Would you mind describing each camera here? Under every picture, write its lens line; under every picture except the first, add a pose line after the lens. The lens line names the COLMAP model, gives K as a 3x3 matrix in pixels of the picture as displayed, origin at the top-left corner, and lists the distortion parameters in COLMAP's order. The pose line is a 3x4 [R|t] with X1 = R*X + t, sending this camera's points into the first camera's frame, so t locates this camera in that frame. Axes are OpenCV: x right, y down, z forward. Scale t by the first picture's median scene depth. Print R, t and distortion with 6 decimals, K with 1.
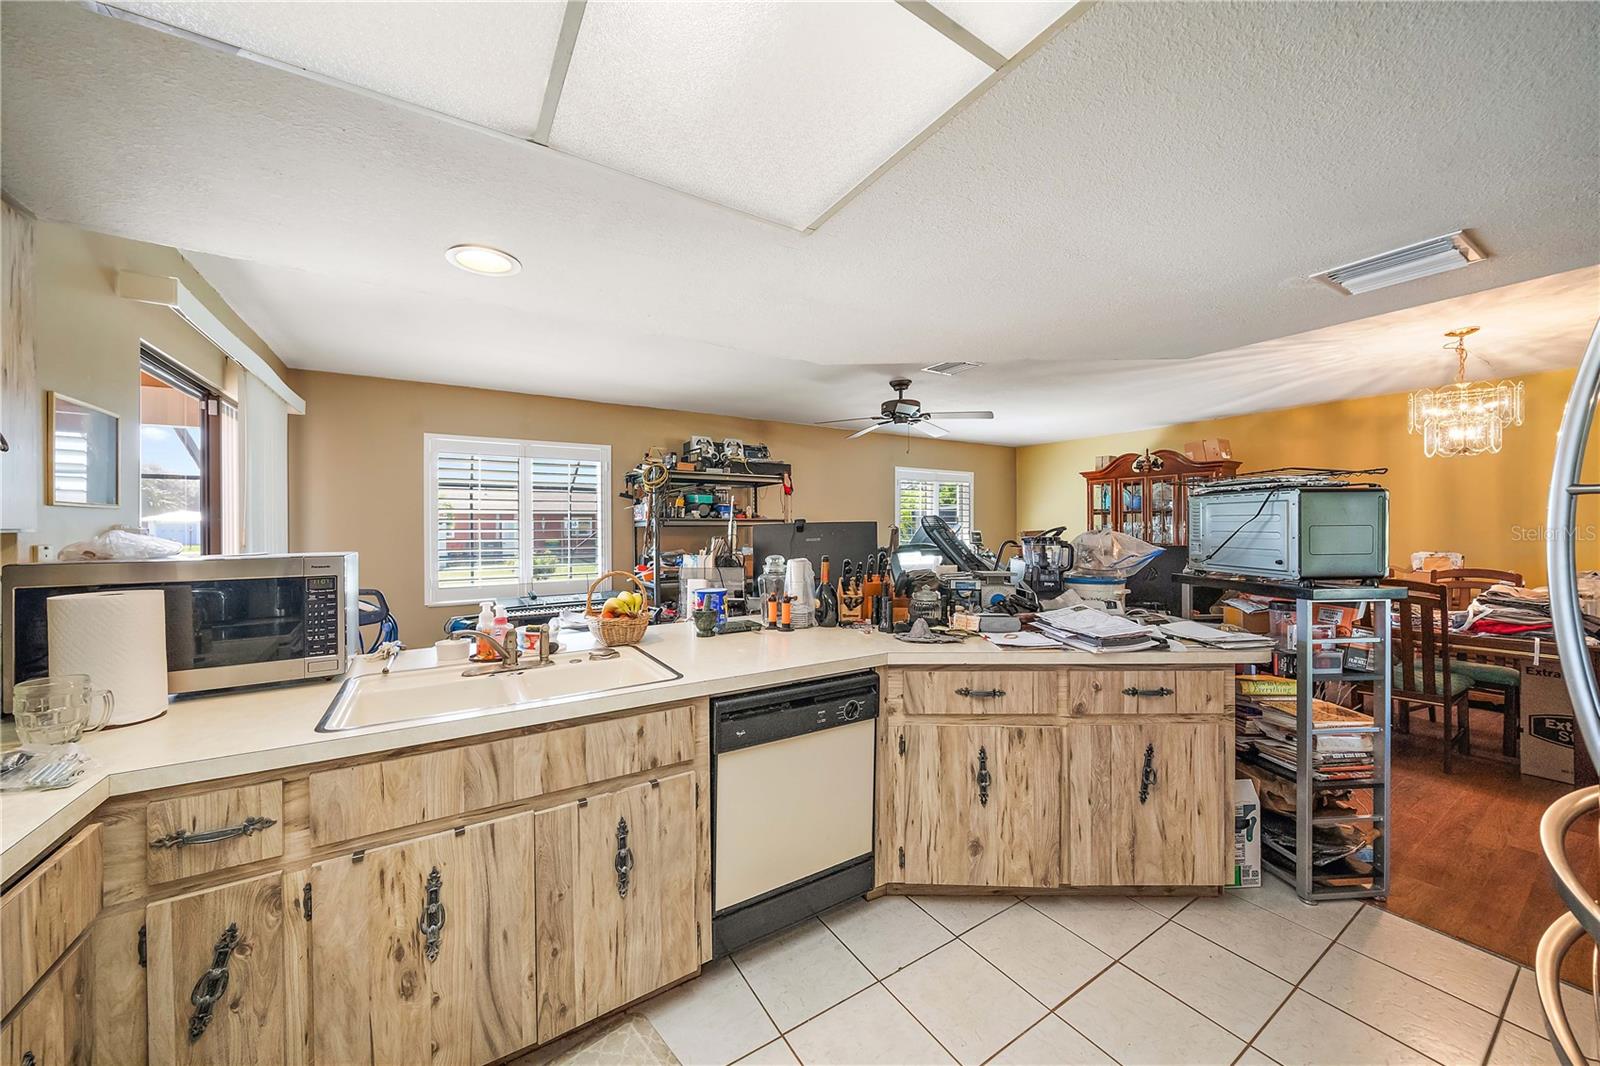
lens RADIAL K [[564.0, 0, 796.7], [0, 564.0, 530.4], [0, 0, 1]] dist [-0.001602, -0.000016]
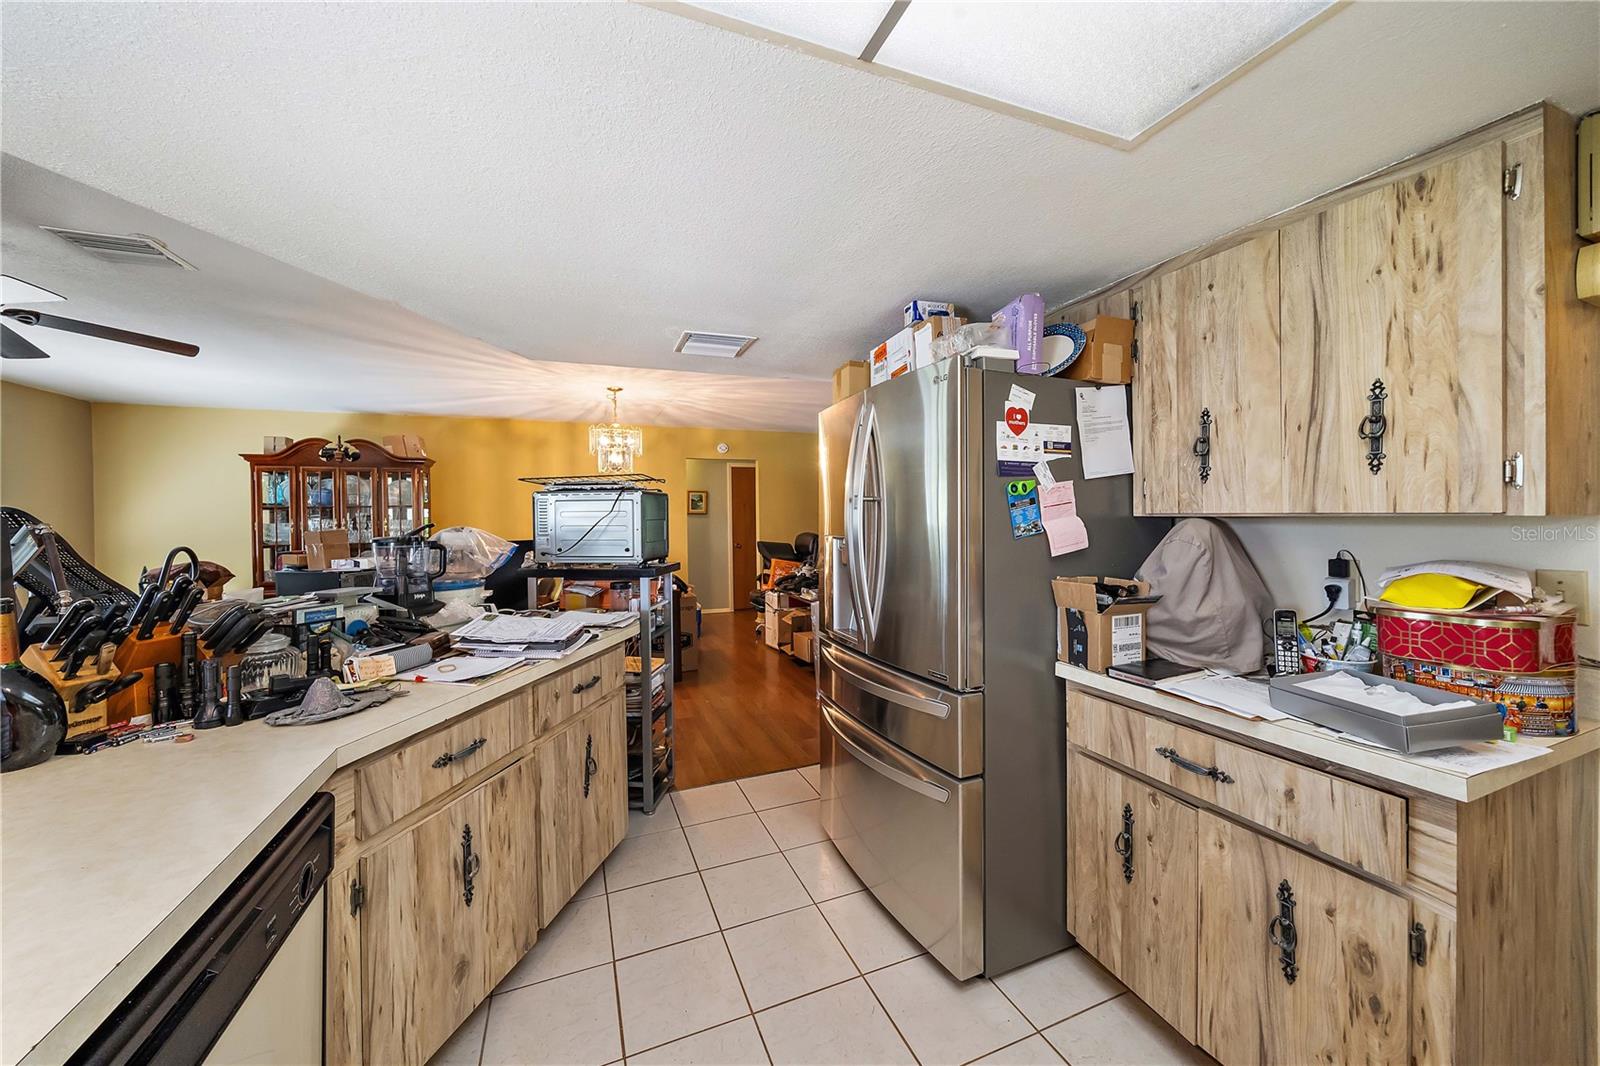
lens RADIAL K [[564.0, 0, 791.0], [0, 564.0, 520.6], [0, 0, 1]] dist [-0.001602, -0.000016]
pose [[0.201546, -0.006045, 0.979460, -0.254921], [0.019260, 0.999812, 0.002208, -0.003125], [-0.979290, 0.018420, 0.201625, 0.373172]]
